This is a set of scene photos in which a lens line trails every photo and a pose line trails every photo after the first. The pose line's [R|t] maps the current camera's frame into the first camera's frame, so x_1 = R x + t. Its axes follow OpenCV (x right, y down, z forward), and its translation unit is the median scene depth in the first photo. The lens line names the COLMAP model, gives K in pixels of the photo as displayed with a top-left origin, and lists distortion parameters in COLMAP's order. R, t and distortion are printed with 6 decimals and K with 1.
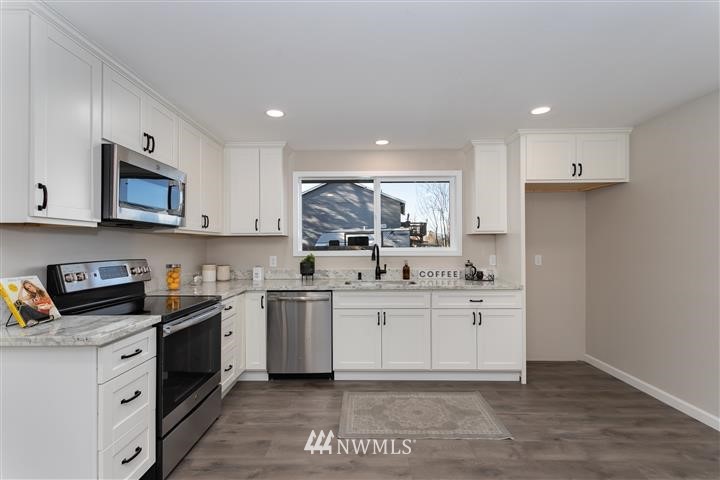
lens RADIAL K [[342.6, 0, 358.4], [0, 342.6, 242.8], [0, 0, 1]] dist [0.005652, 0.001360]
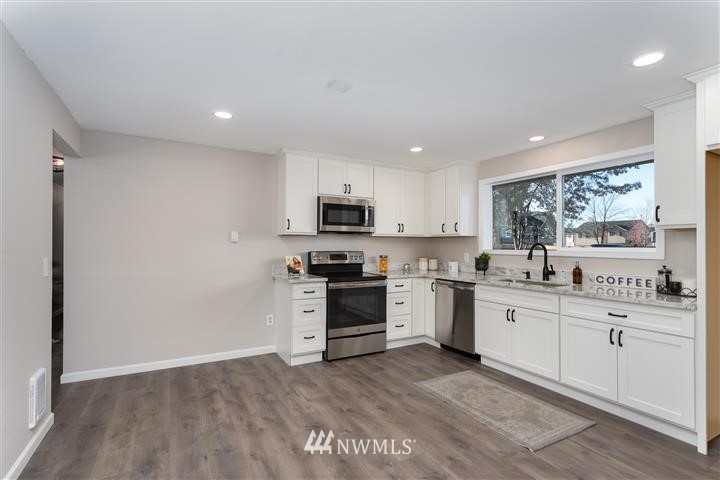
lens RADIAL K [[342.6, 0, 358.7], [0, 342.6, 242.5], [0, 0, 1]] dist [0.005652, 0.001360]
pose [[0.498215, 0.000455, -0.867054, 0.732225], [0.000657, 0.999999, 0.000902, 0.000527], [0.867053, -0.001019, 0.498214, 0.087990]]
